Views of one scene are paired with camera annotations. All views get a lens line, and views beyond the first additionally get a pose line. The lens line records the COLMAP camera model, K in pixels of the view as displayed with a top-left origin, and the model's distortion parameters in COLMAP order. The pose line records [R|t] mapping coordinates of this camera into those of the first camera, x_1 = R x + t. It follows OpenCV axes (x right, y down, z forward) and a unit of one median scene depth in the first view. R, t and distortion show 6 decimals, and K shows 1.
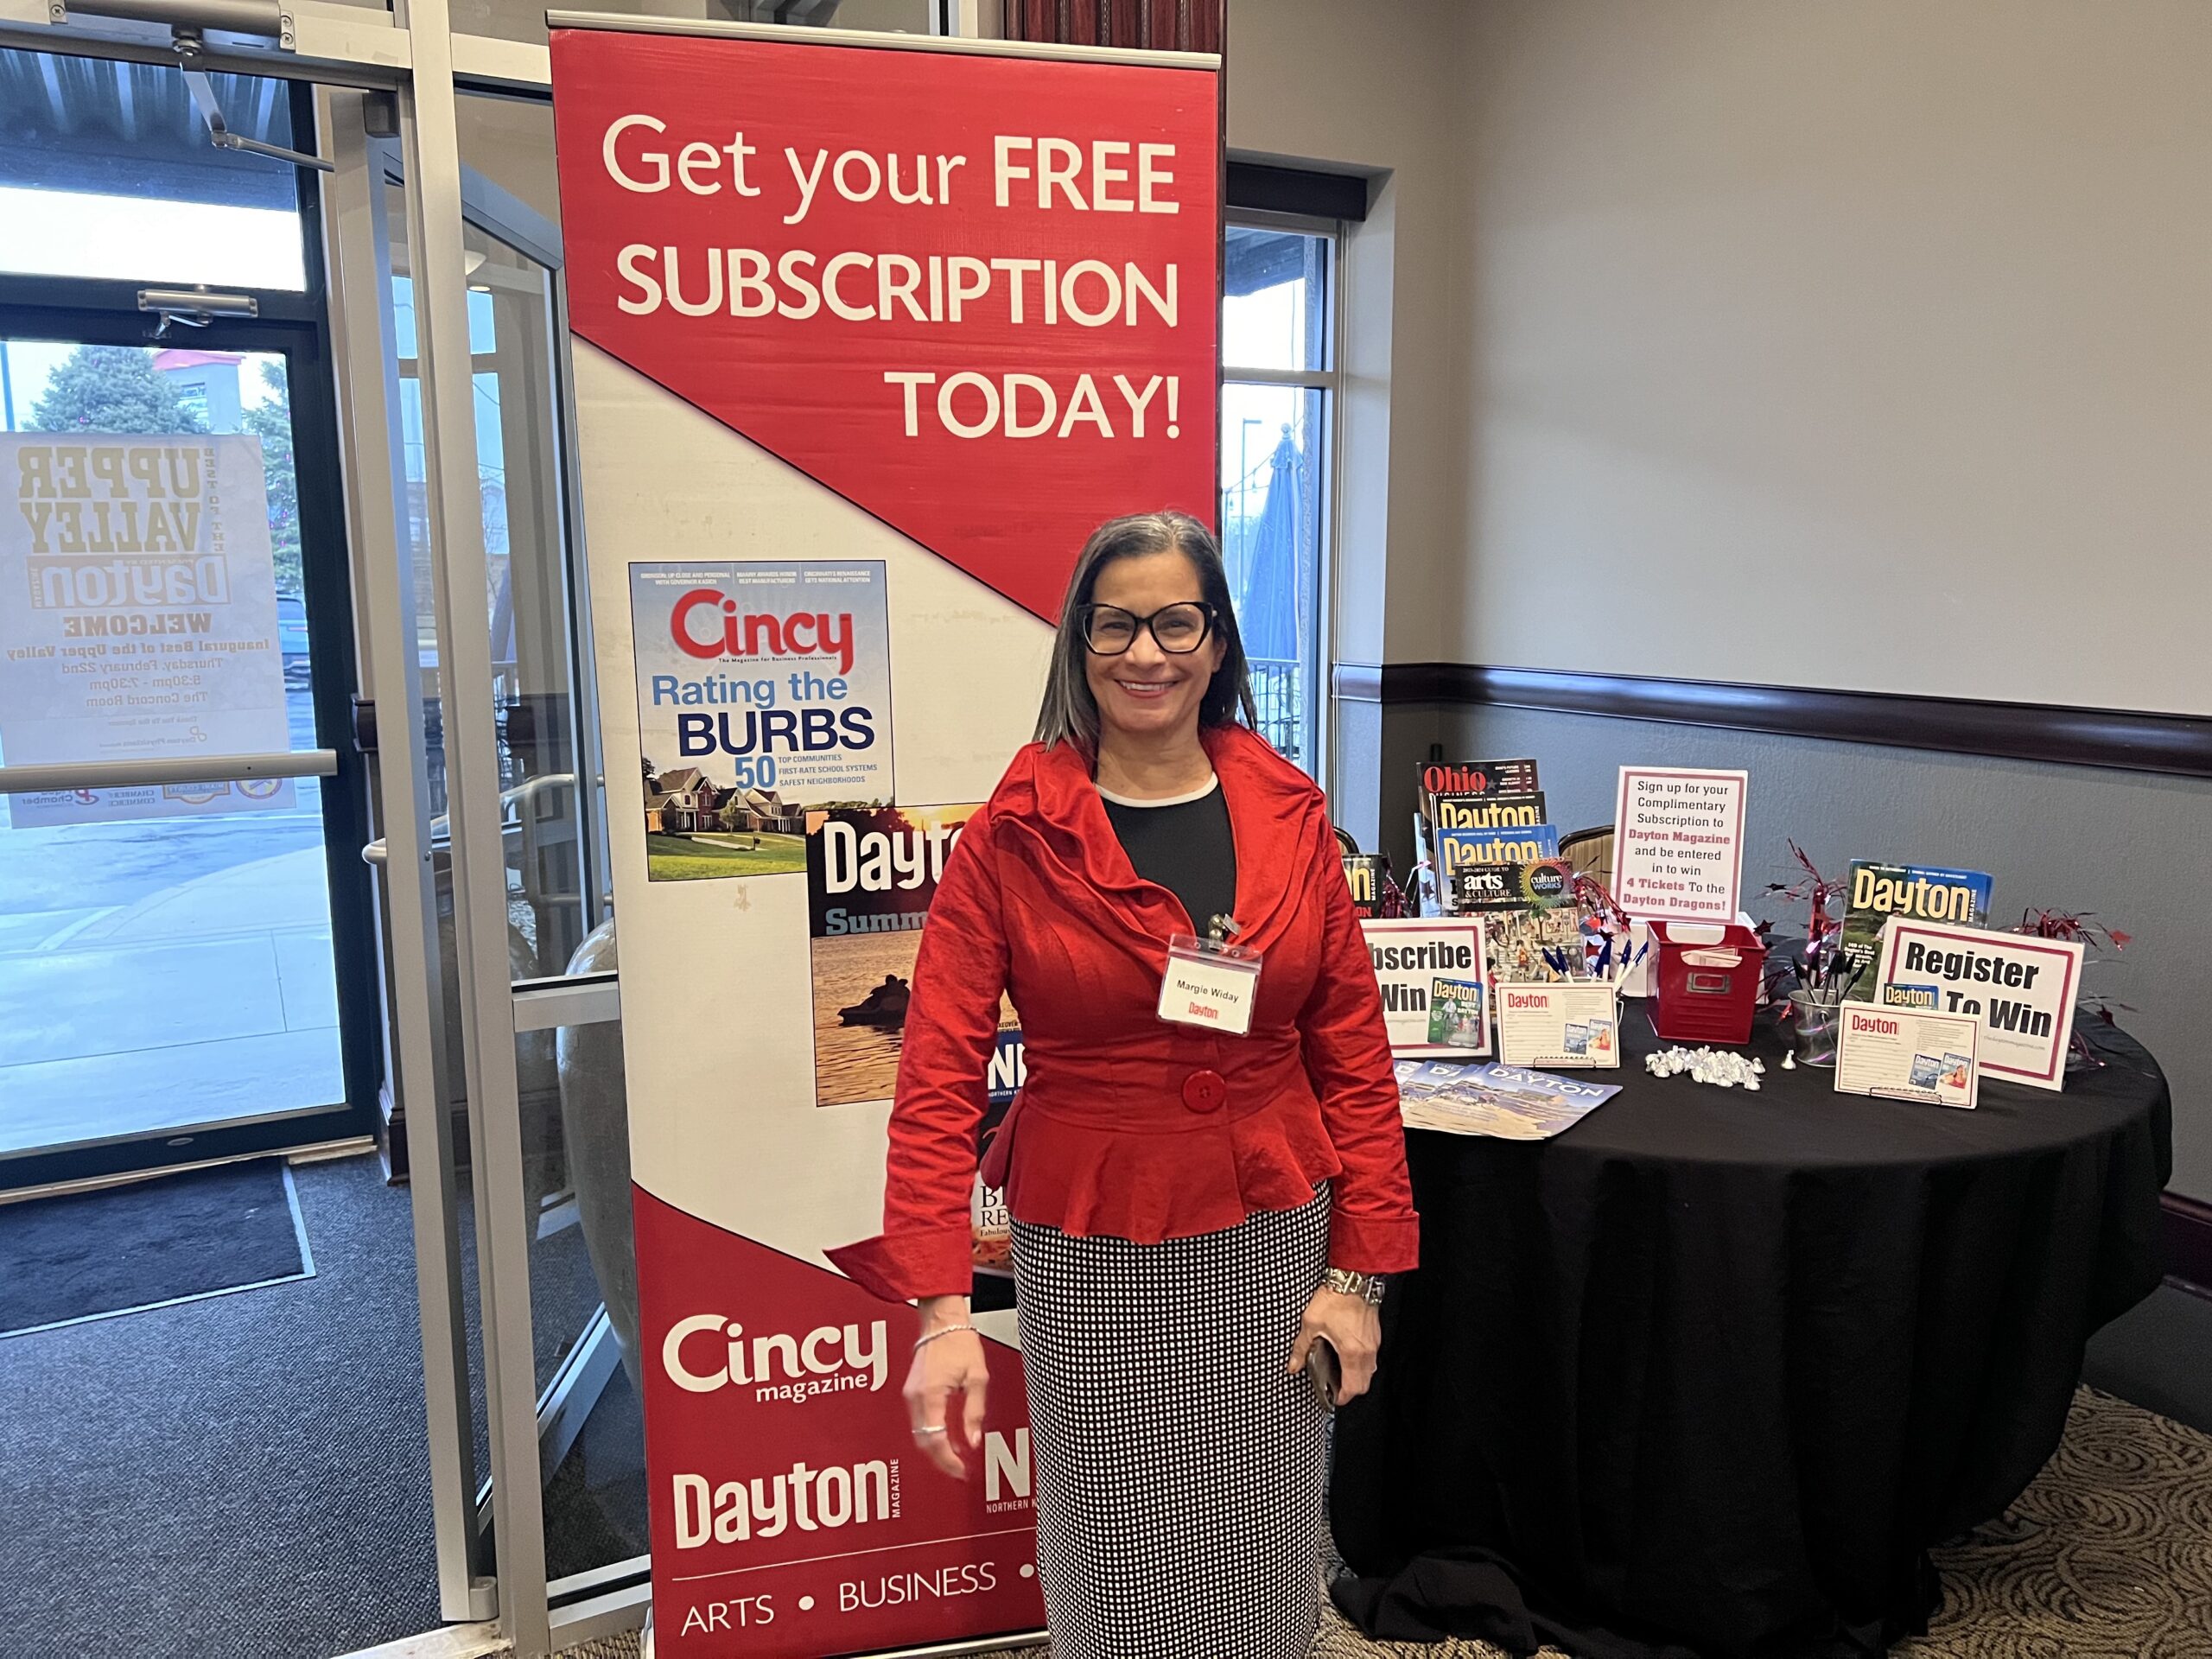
lens RADIAL K [[1654.3, 0, 1176.9], [0, 1654.3, 767.3], [0, 0, 1]] dist [0.029498, -0.036968]
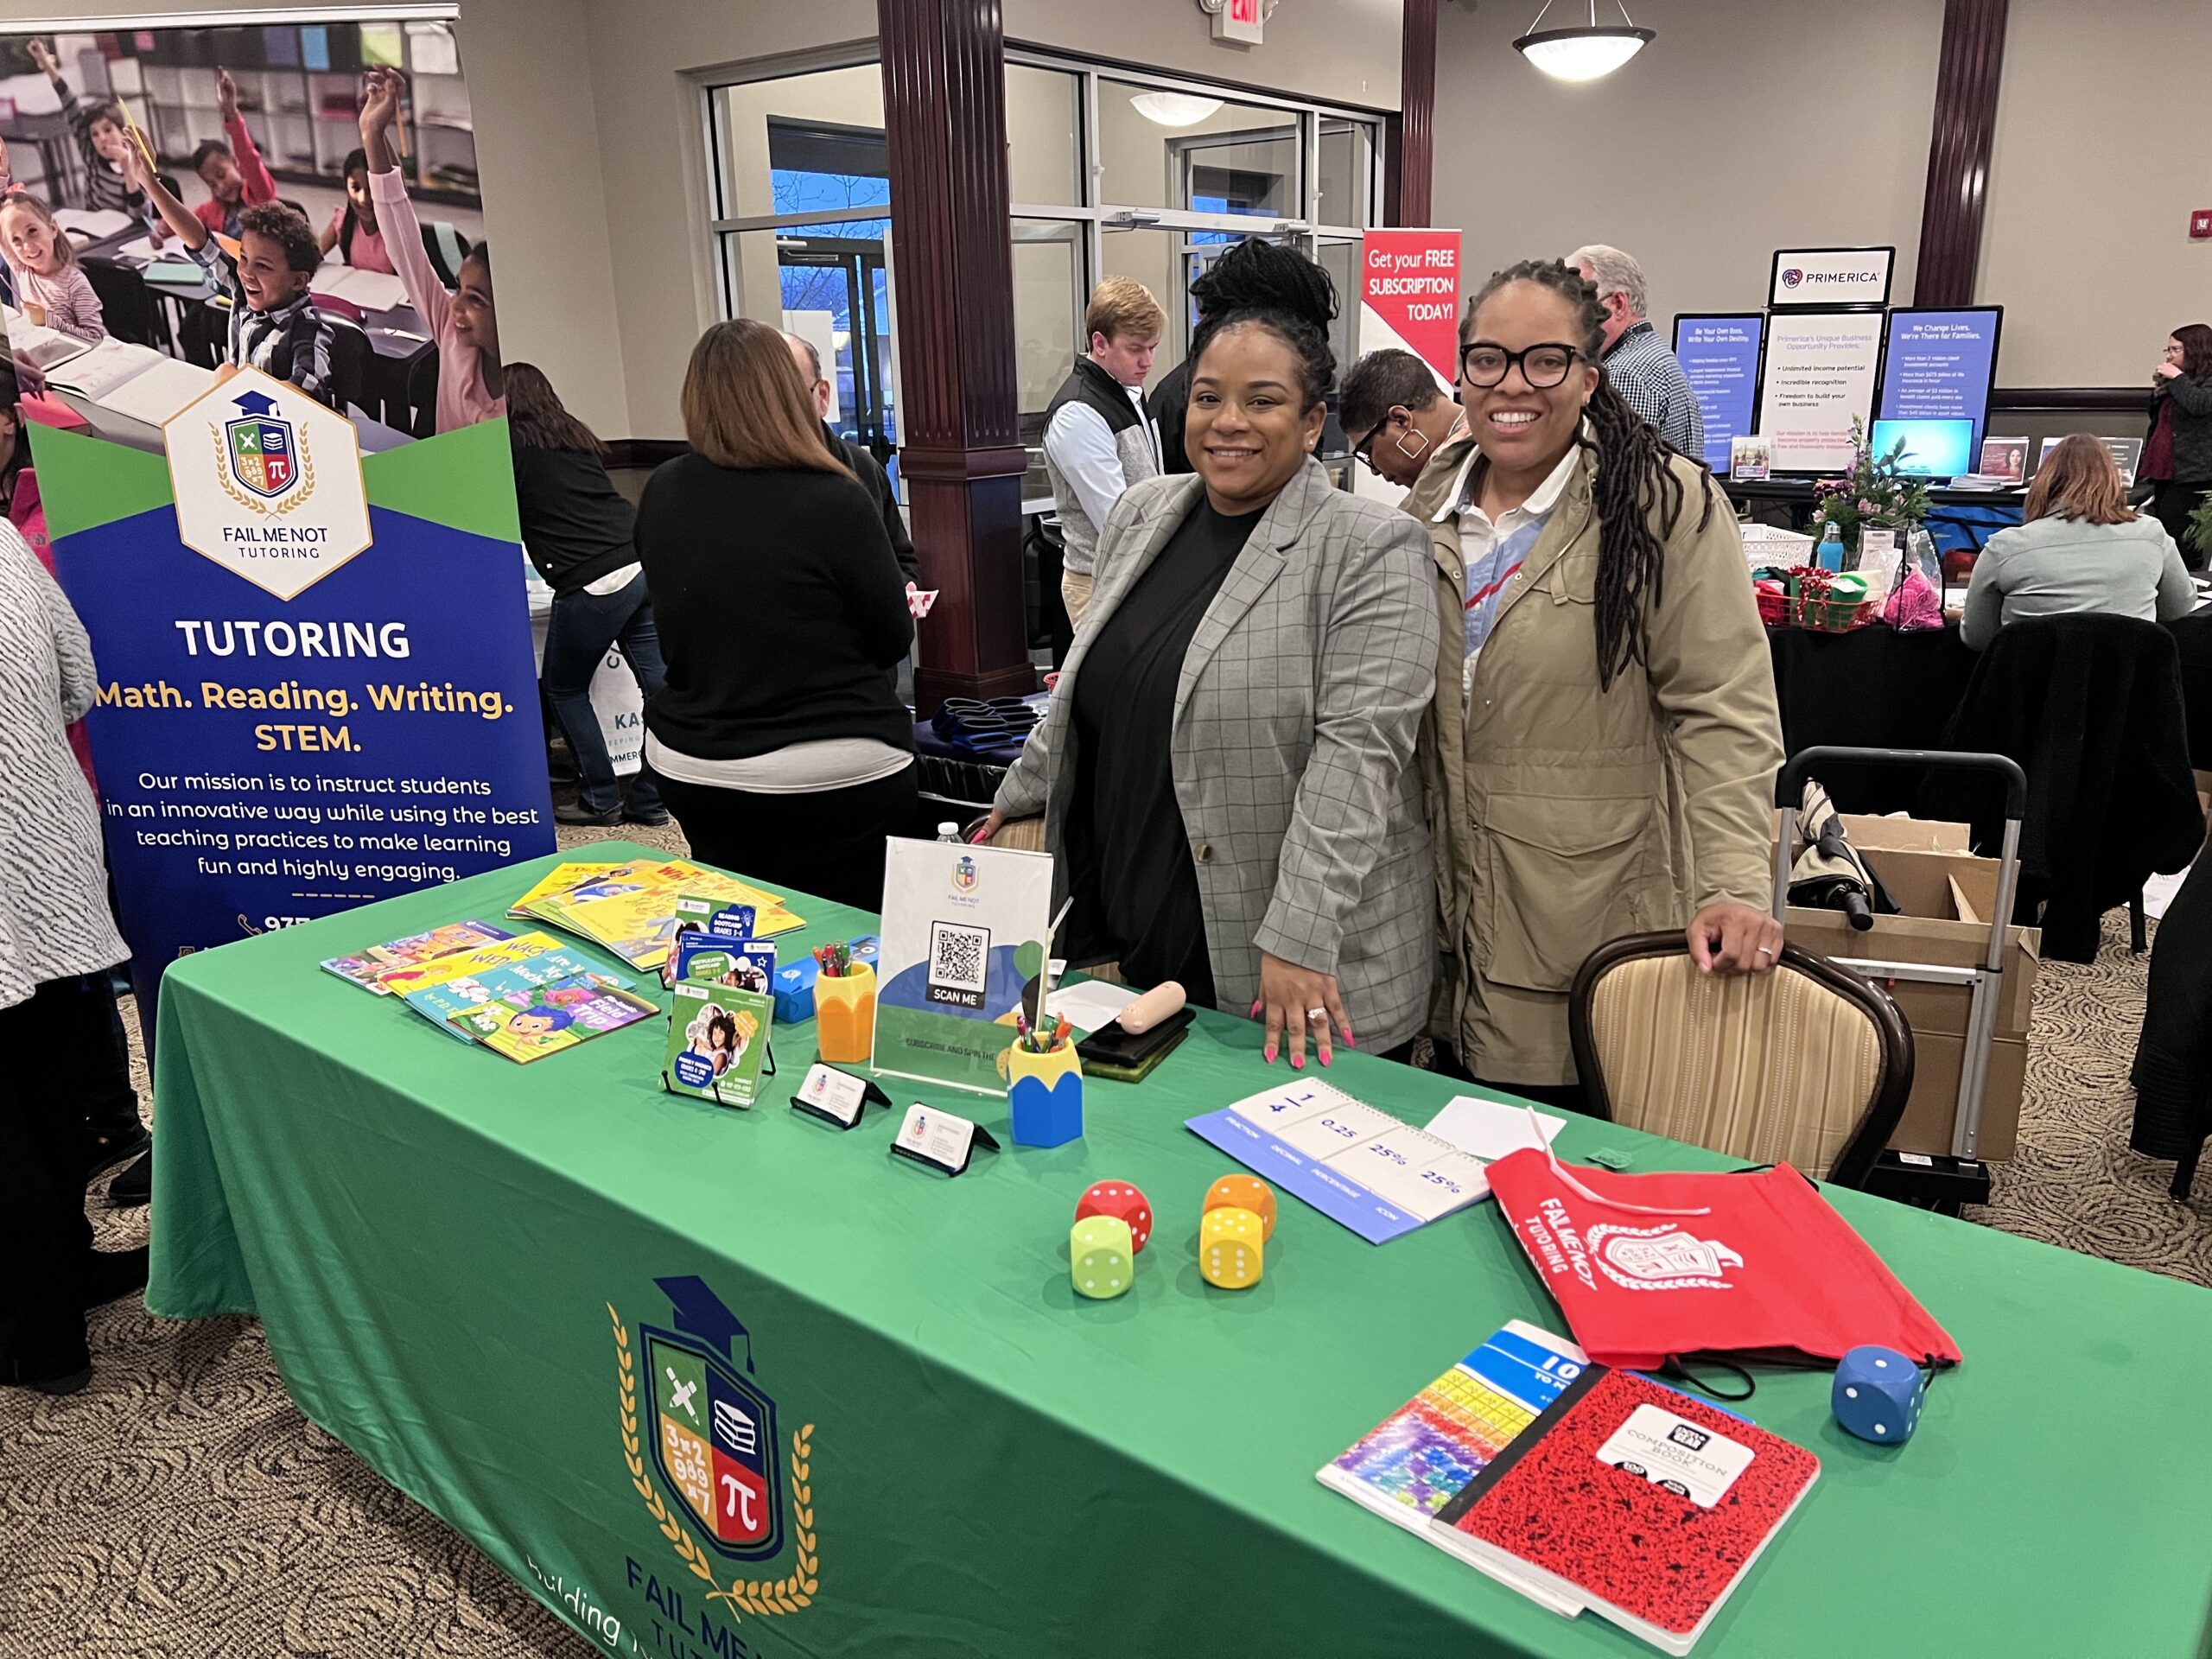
lens RADIAL K [[1654.3, 0, 1116.3], [0, 1654.3, 841.6], [0, 0, 1]] dist [0.029498, -0.036968]
pose [[0.917405, -0.136686, 0.373745, -2.769982], [0.085558, 0.984946, 0.150201, 0.445317], [-0.388649, -0.105818, 0.915289, -2.942501]]
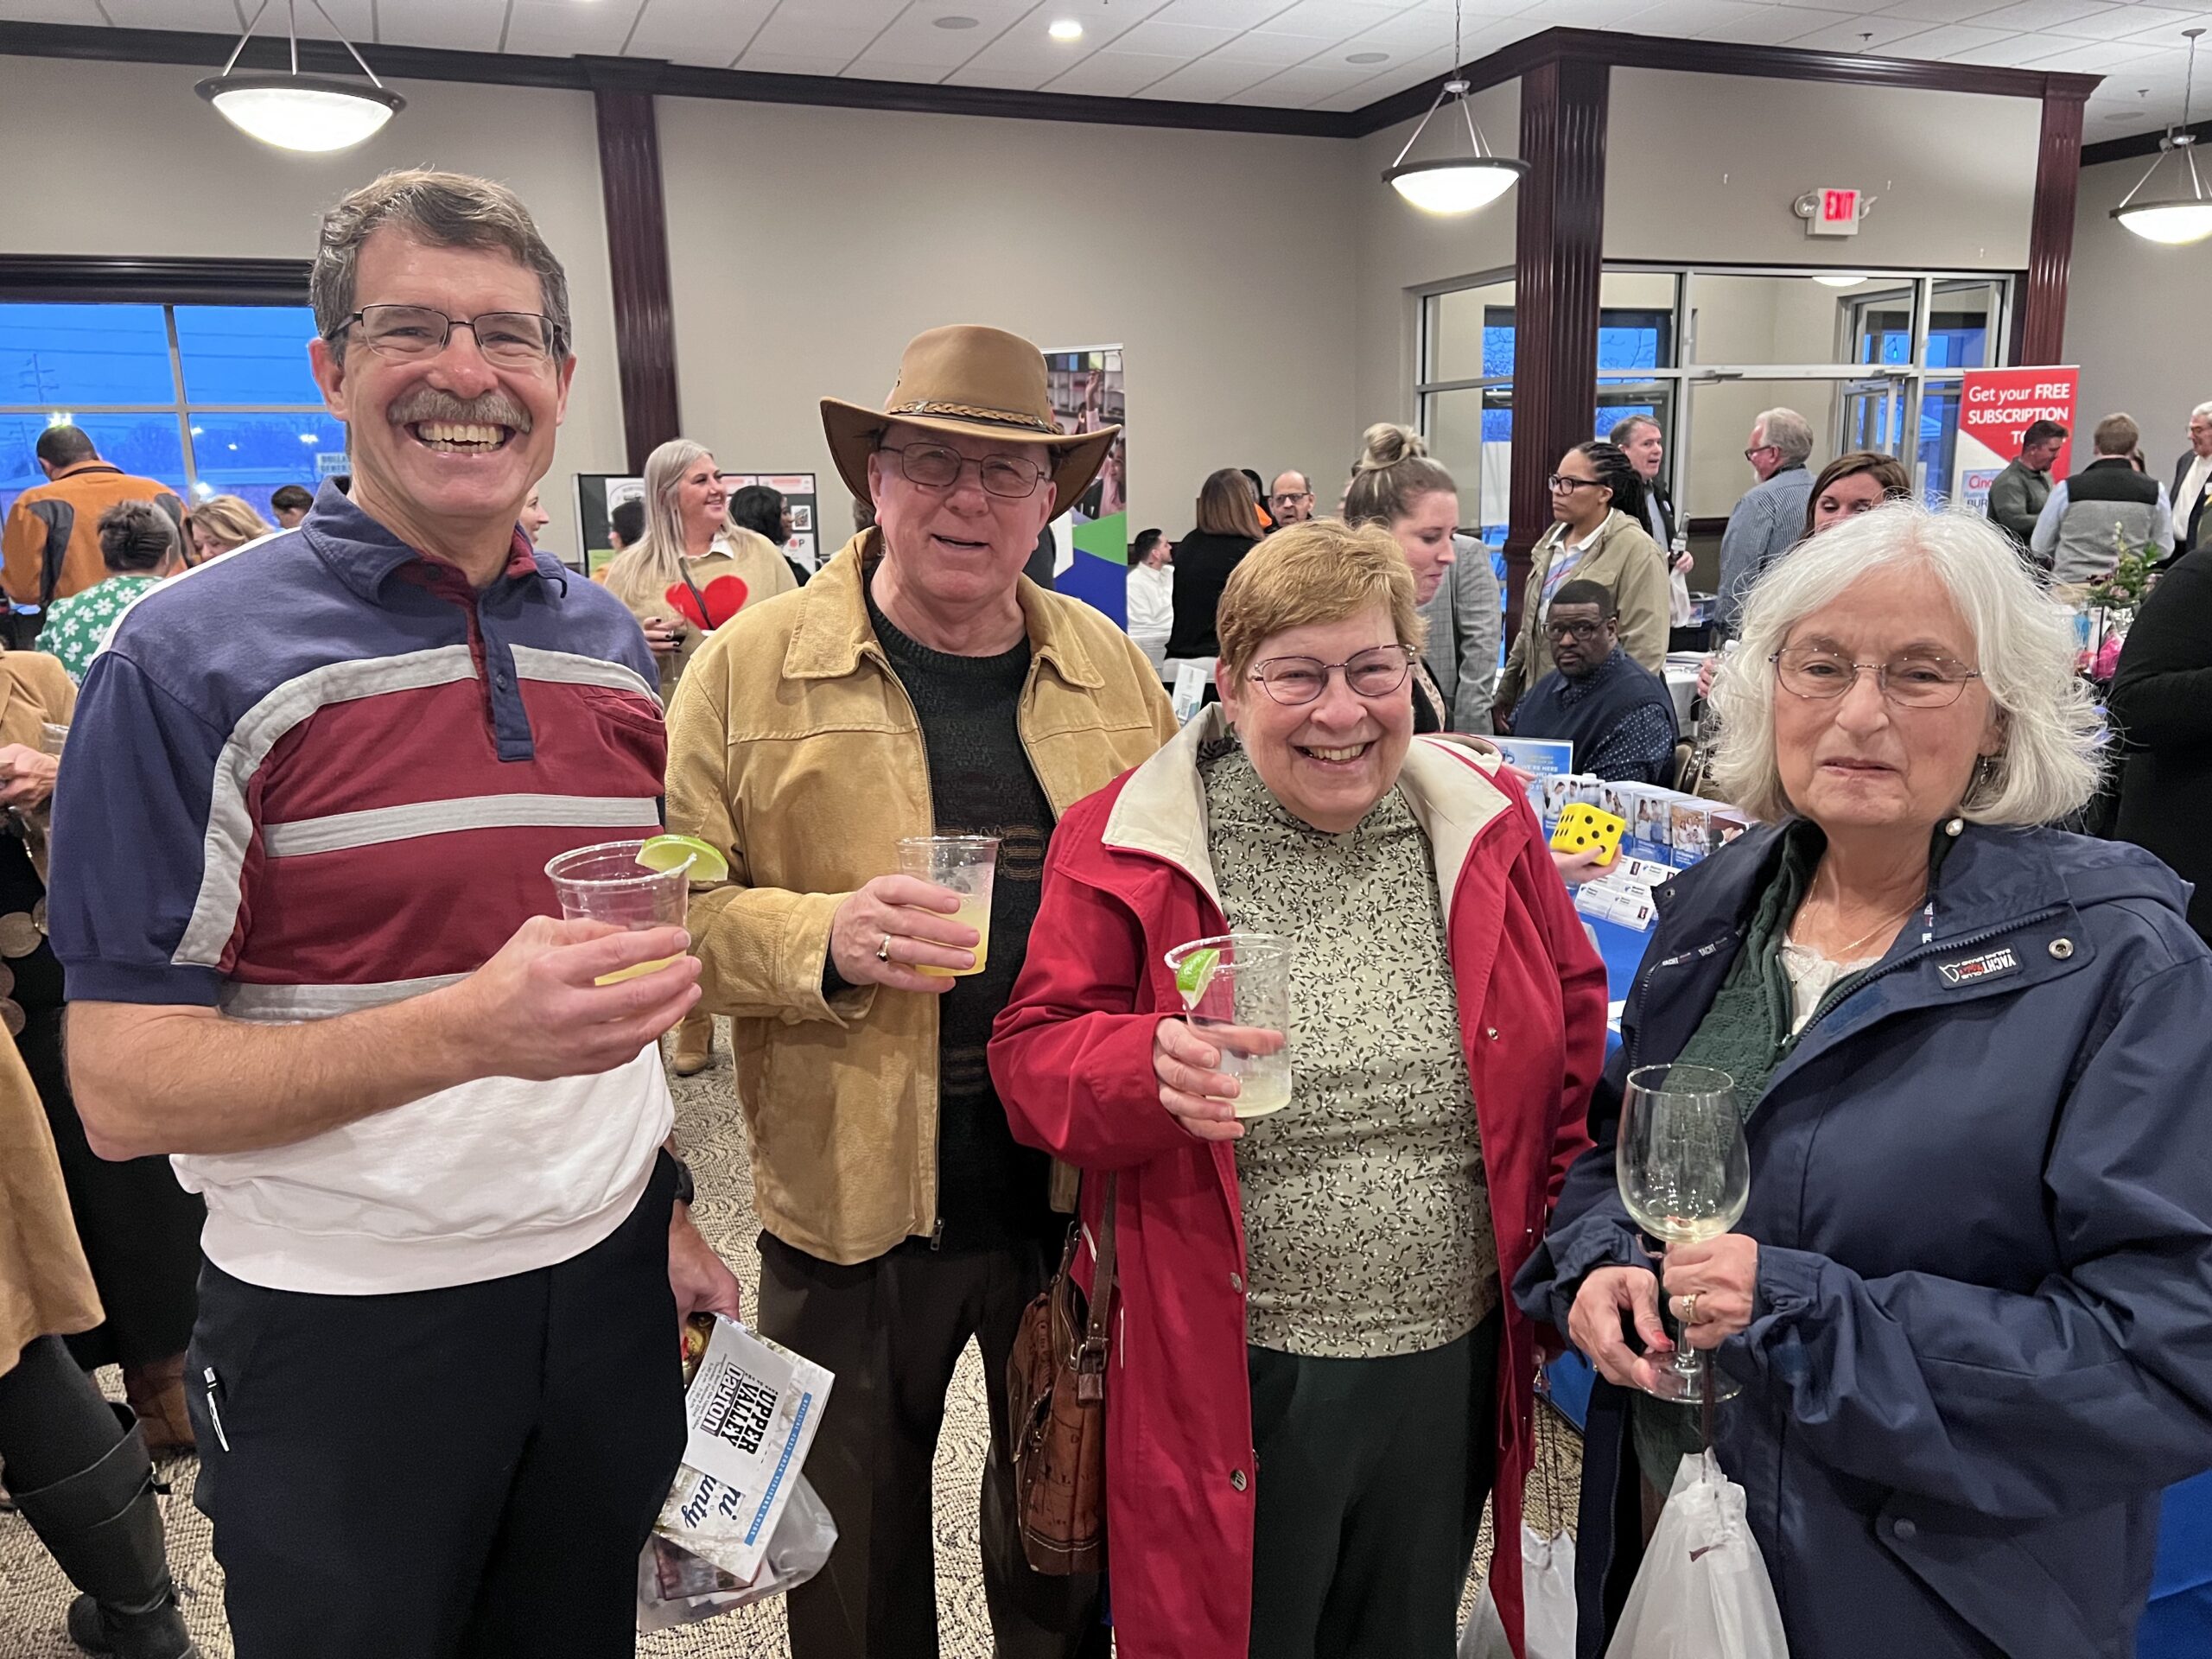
lens RADIAL K [[1654.3, 0, 1111.5], [0, 1654.3, 843.7], [0, 0, 1]] dist [0.029498, -0.036968]
pose [[0.991051, 0.001911, -0.133469, -2.280033], [0.006931, 0.997812, 0.065754, 0.687927], [0.133303, -0.066091, 0.988869, -4.625780]]
